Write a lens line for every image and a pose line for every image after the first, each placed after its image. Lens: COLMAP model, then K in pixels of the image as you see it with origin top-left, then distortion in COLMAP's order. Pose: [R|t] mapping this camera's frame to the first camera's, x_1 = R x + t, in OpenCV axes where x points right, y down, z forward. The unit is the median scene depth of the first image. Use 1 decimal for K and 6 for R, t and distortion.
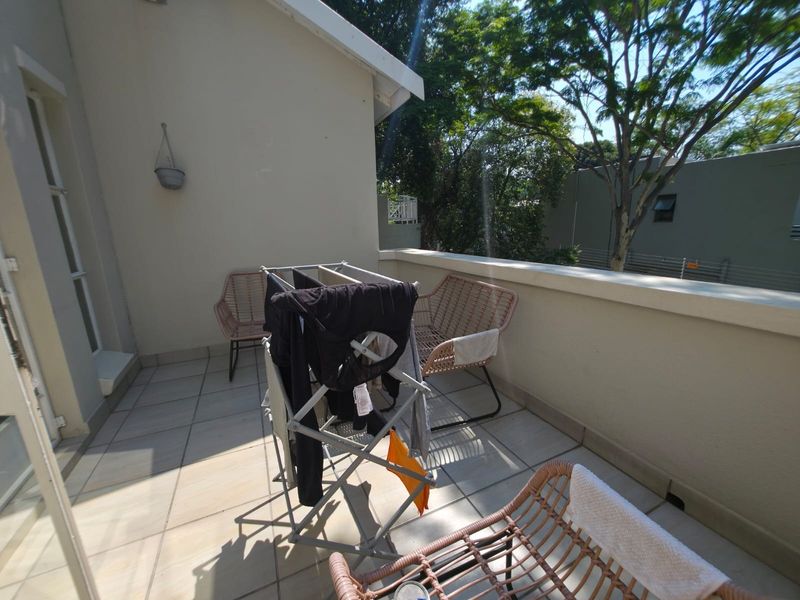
lens RADIAL K [[315.5, 0, 400.0], [0, 315.5, 300.0], [0, 0, 1]] dist [-0.013624, -0.000210]
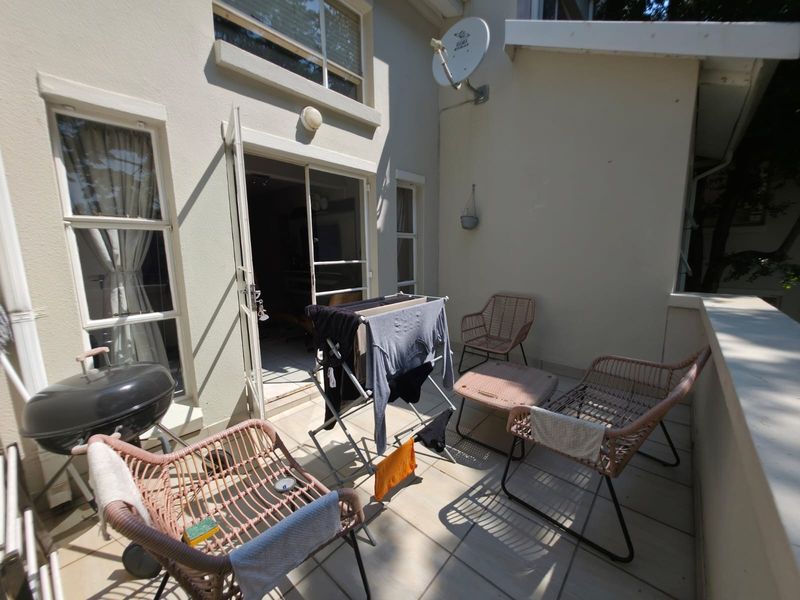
lens RADIAL K [[315.5, 0, 400.0], [0, 315.5, 300.0], [0, 0, 1]] dist [-0.013624, -0.000210]
pose [[0.385611, 0.153050, -0.909879, 0.626082], [-0.209911, 0.974838, 0.075015, -0.112299], [0.898466, 0.162067, 0.408035, 0.249075]]
